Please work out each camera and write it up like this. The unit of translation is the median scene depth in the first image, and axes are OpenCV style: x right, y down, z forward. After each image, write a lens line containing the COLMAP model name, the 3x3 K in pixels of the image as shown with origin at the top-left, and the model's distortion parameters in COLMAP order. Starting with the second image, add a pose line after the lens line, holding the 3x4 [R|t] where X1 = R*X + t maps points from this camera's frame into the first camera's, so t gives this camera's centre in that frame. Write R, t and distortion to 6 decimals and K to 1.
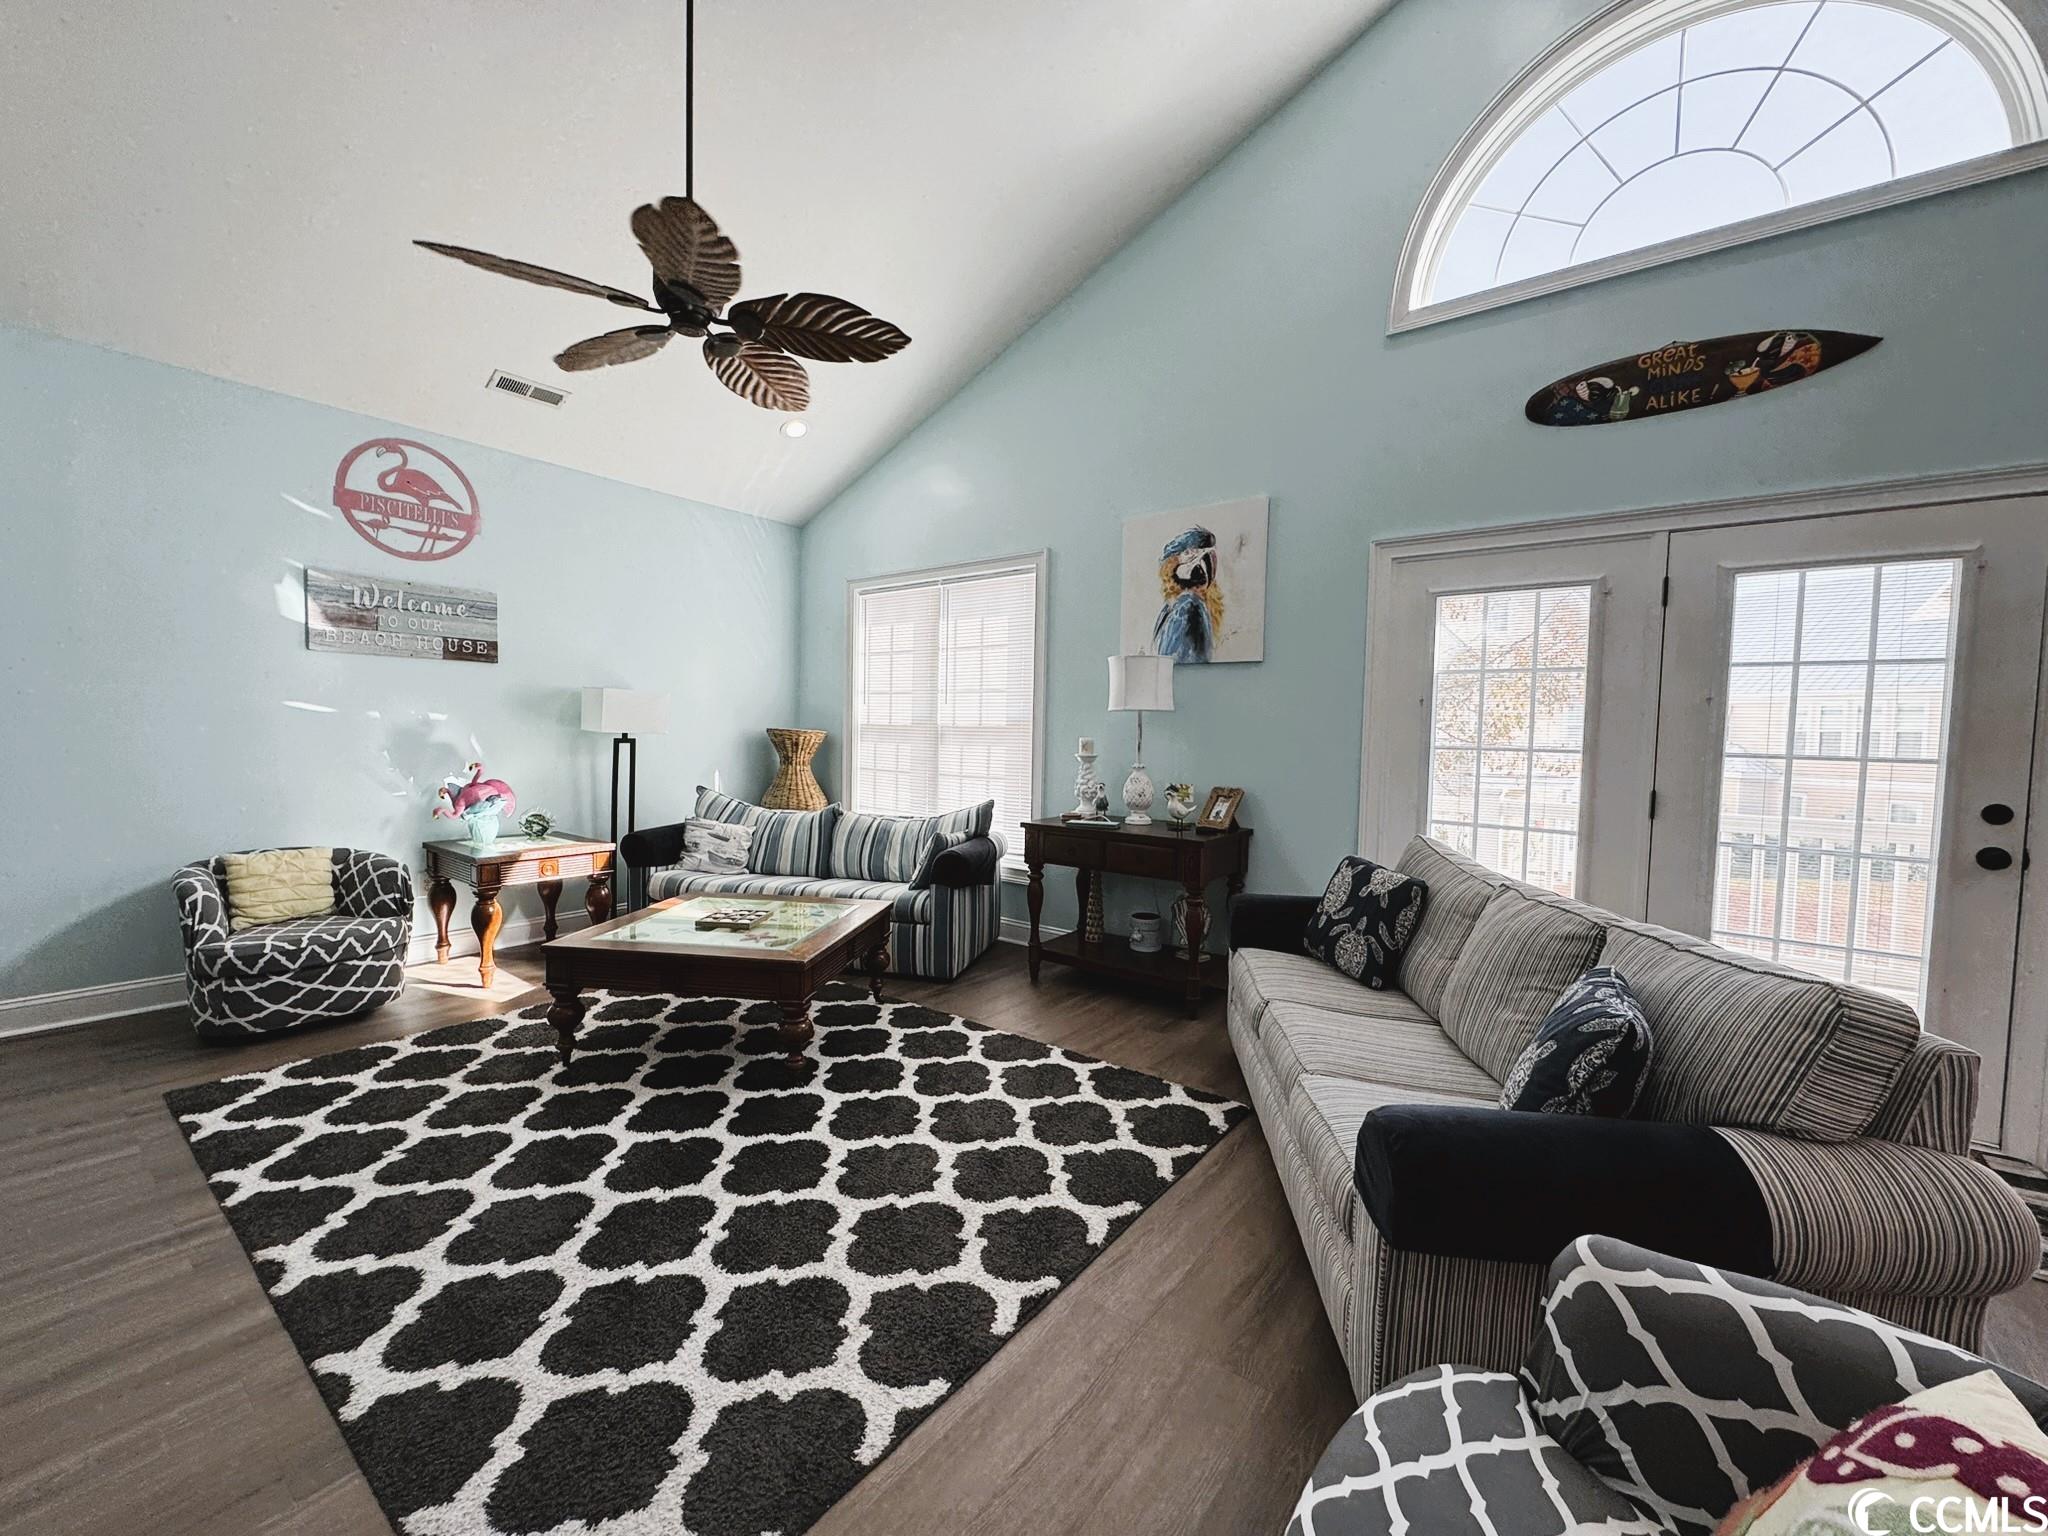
lens RADIAL K [[810.9, 0, 1024.0], [0, 810.9, 768.0], [0, 0, 1]] dist [-0.001271, 0.000123]
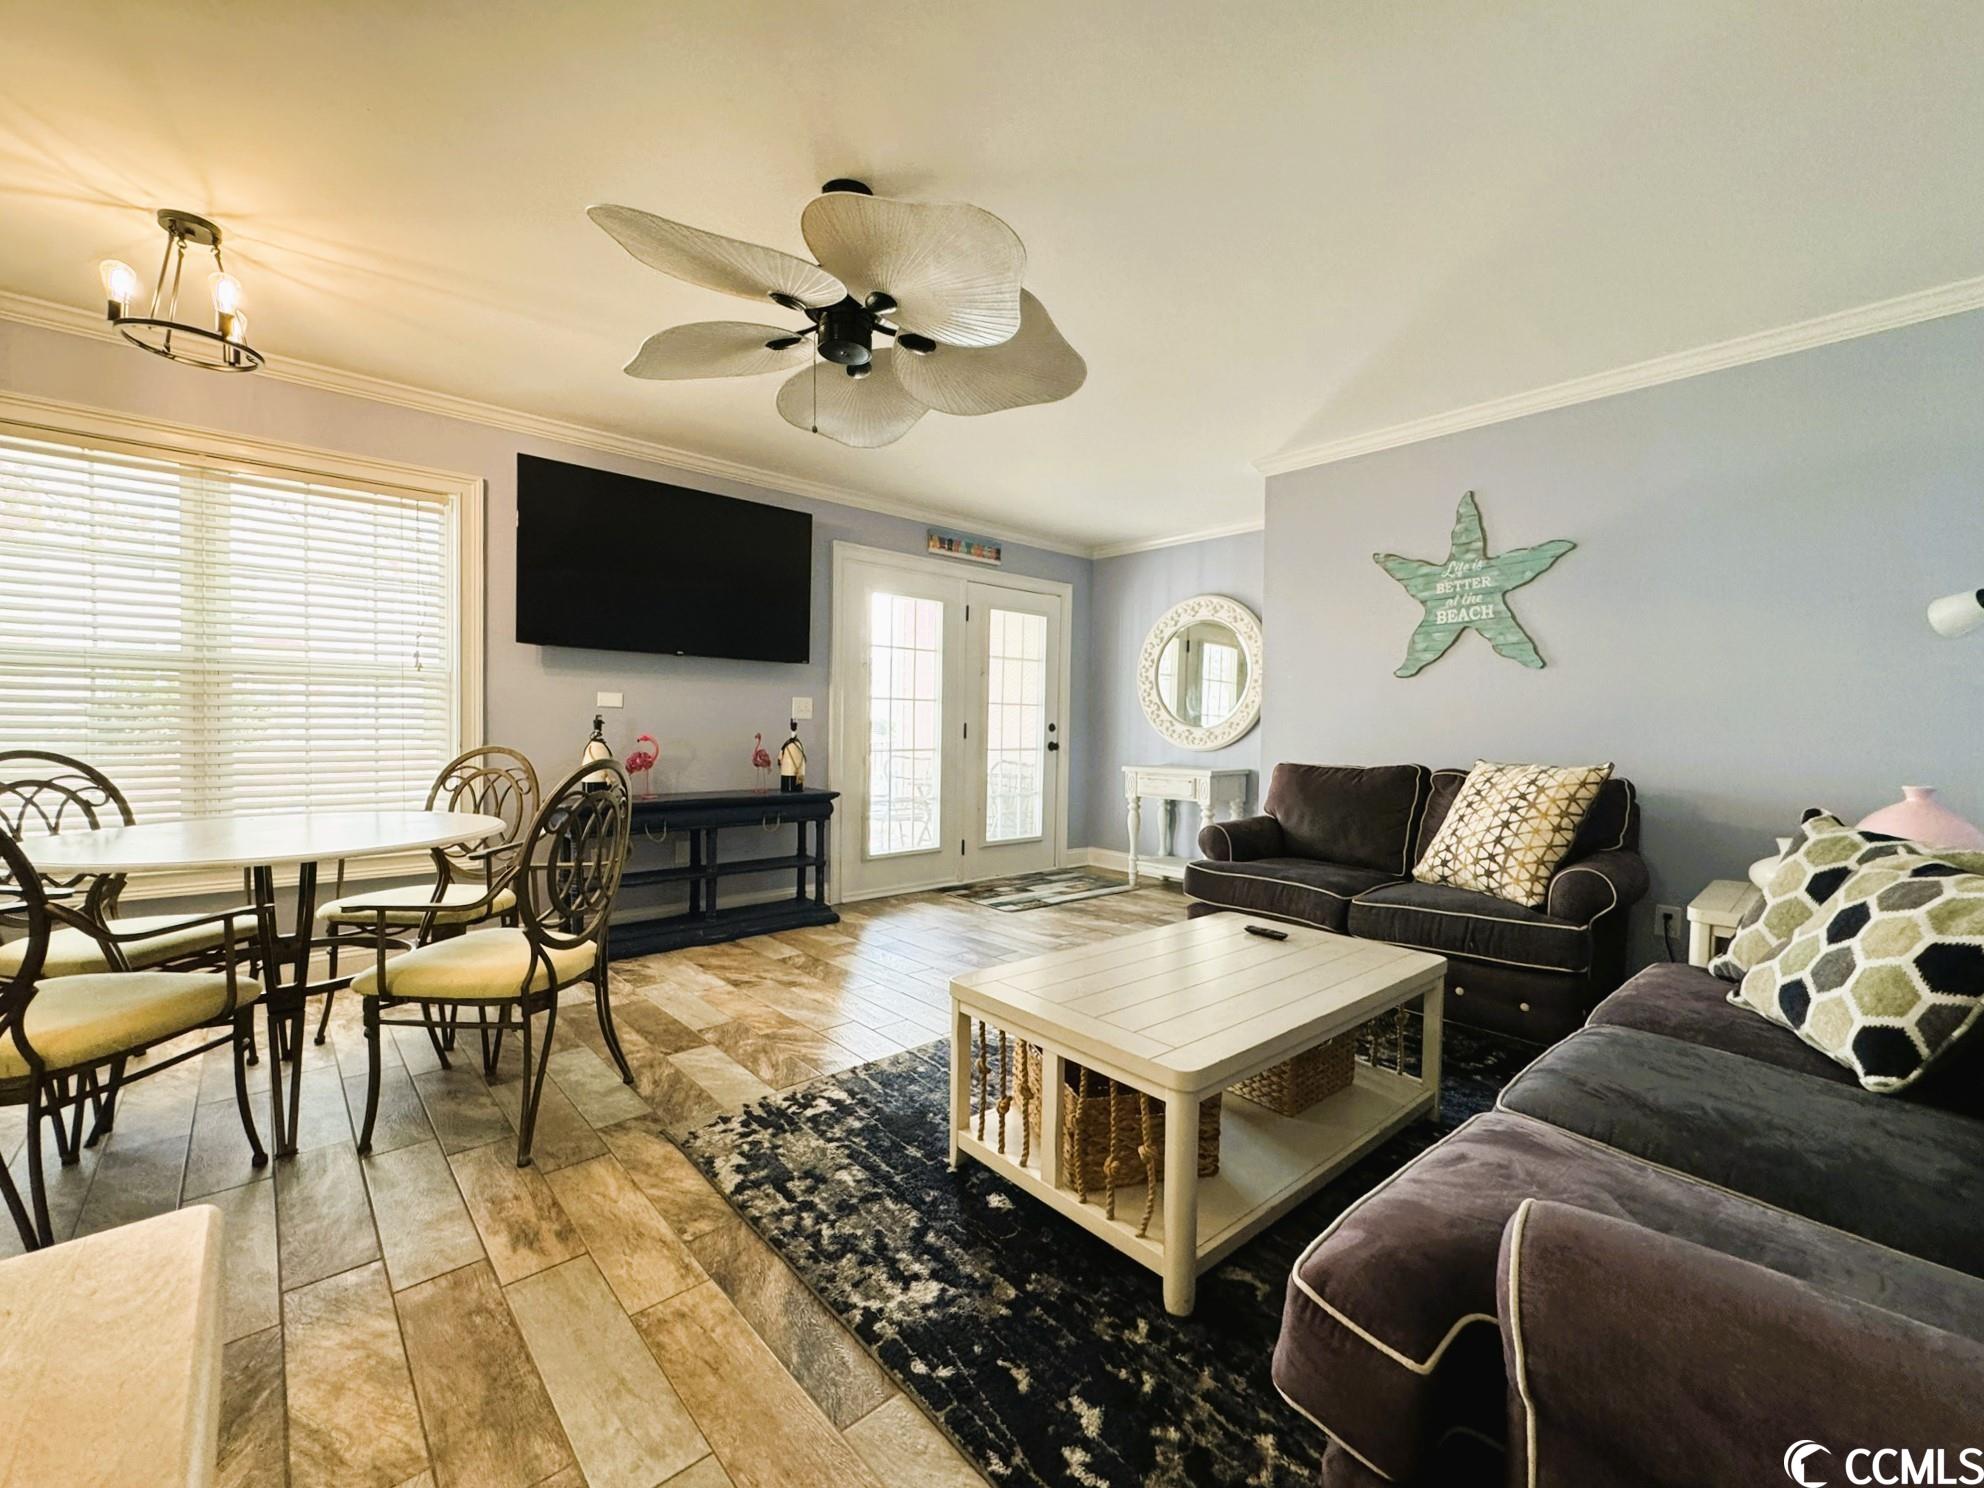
lens RADIAL K [[813.4, 0, 991.0], [0, 813.4, 744.8], [0, 0, 1]] dist [-0.001851, 0.000192]
pose [[0.188490, -0.044812, 0.981052, -0.978638], [0.032819, 0.998688, 0.039312, 0.006847], [-0.981527, 0.024787, 0.189714, 0.599287]]
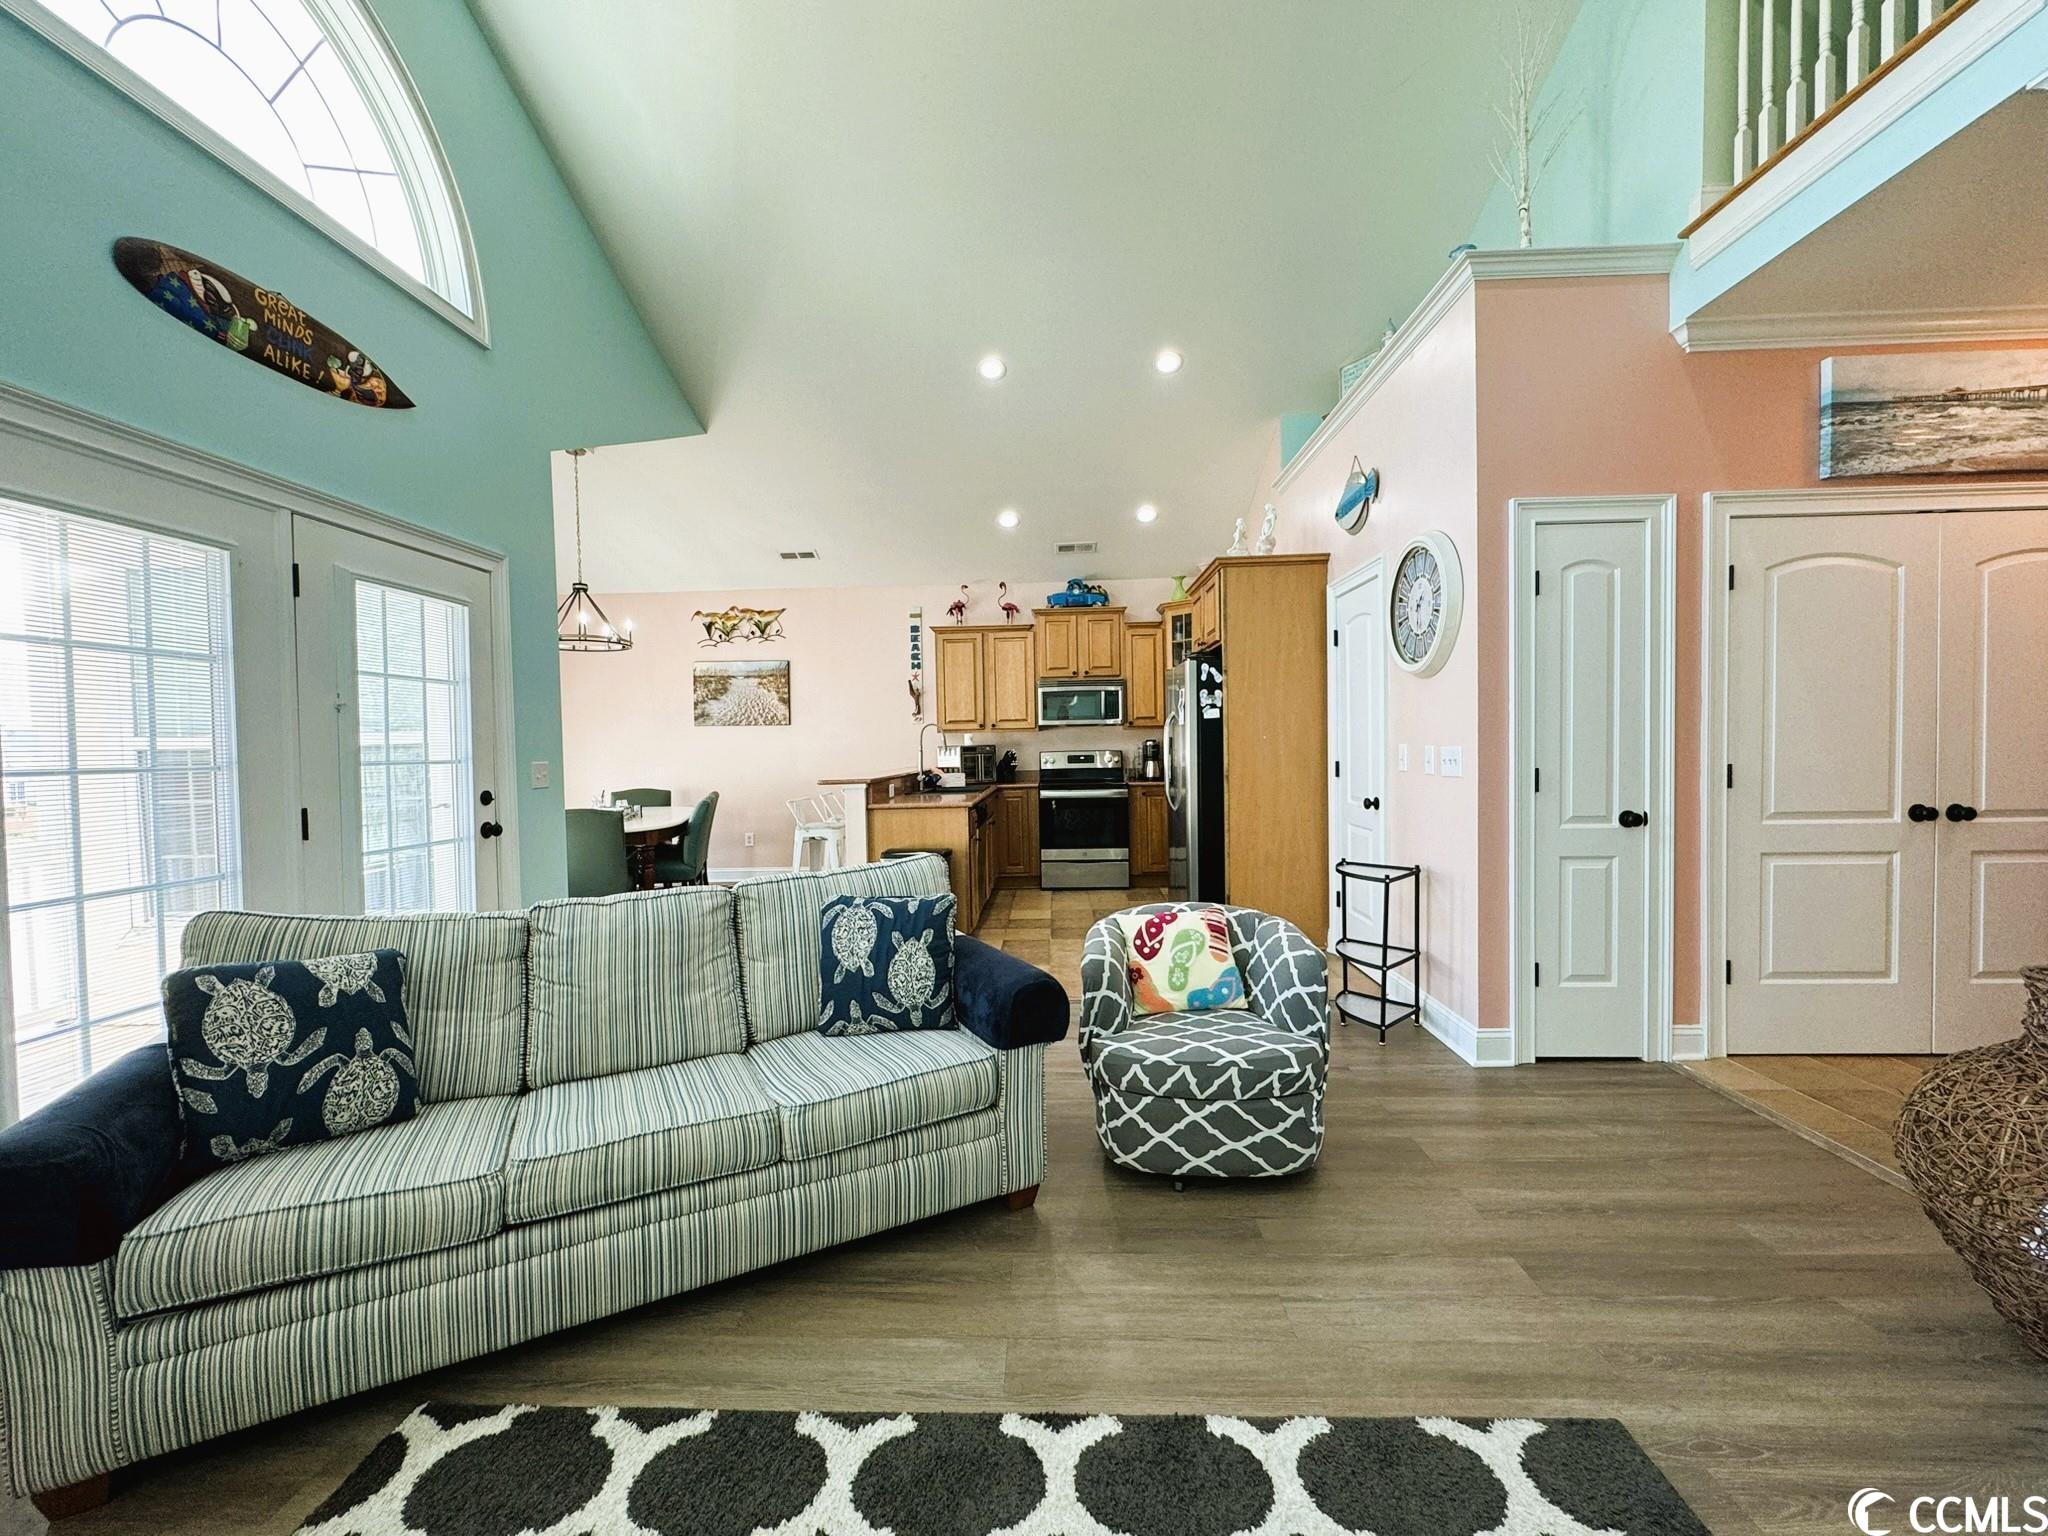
lens RADIAL K [[811.6, 0, 1023.8], [0, 811.6, 767.0], [0, 0, 1]] dist [-0.001246, -0.000168]
pose [[-0.573991, -0.032149, 0.818230, -0.374631], [0.044157, 0.996560, 0.070132, -0.043023], [-0.817670, 0.076385, -0.570597, 0.857308]]
